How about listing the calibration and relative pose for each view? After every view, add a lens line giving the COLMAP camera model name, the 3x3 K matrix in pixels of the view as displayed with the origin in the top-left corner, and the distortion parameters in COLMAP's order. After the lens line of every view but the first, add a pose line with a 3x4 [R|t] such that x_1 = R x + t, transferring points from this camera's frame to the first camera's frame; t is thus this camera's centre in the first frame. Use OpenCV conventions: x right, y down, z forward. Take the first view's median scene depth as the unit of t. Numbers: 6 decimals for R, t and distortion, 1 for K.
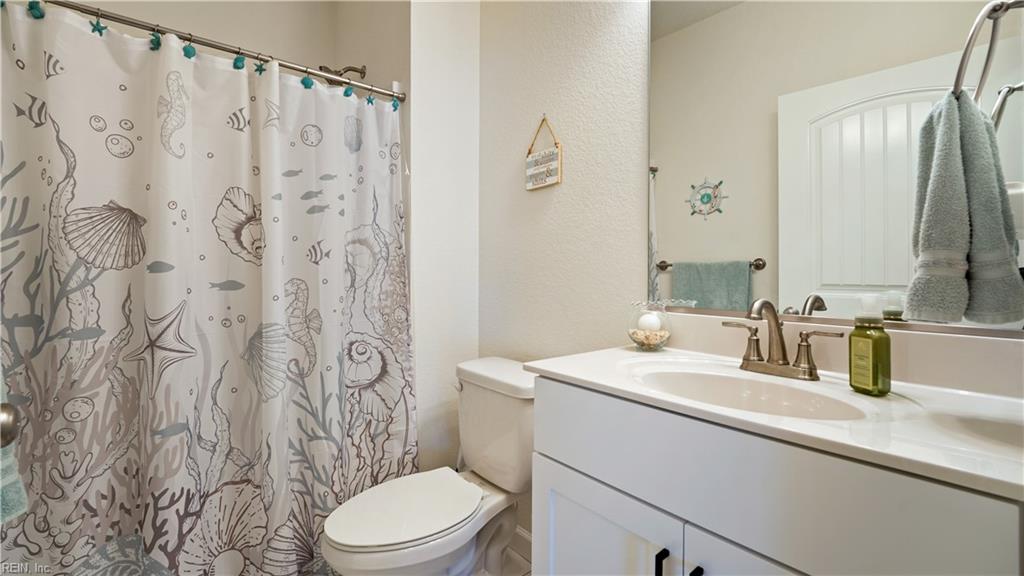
lens RADIAL K [[439.3, 0, 505.1], [0, 439.3, 280.1], [0, 0, 1]] dist [-0.023778, 0.000599]
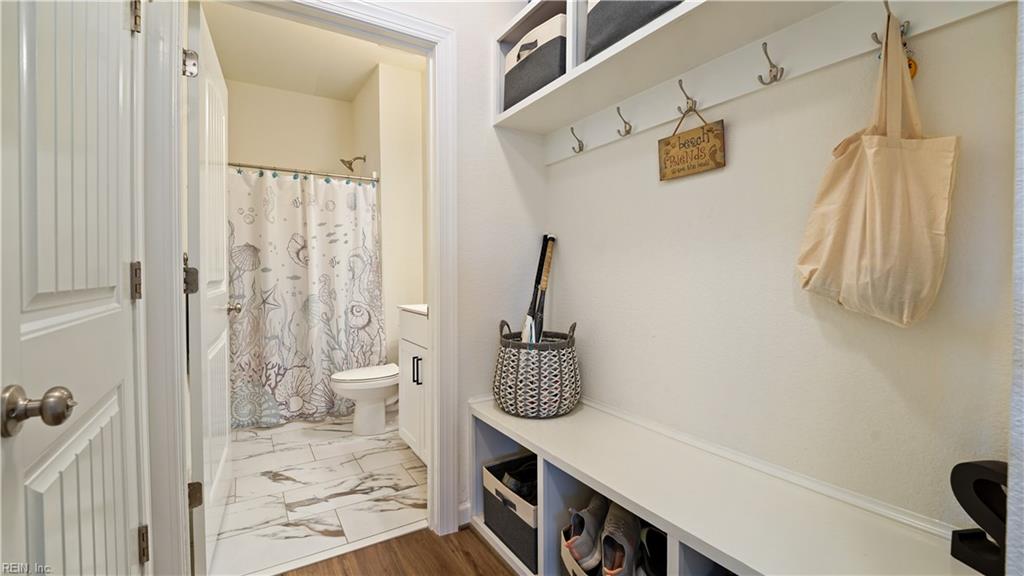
lens RADIAL K [[439.3, 0, 517.2], [0, 439.3, 289.5], [0, 0, 1]] dist [-0.023778, 0.000599]
pose [[0.991949, -0.005770, -0.126506, 0.767024], [0.009300, 0.999583, 0.027335, 0.022058], [0.126296, -0.028292, 0.991589, -1.057406]]
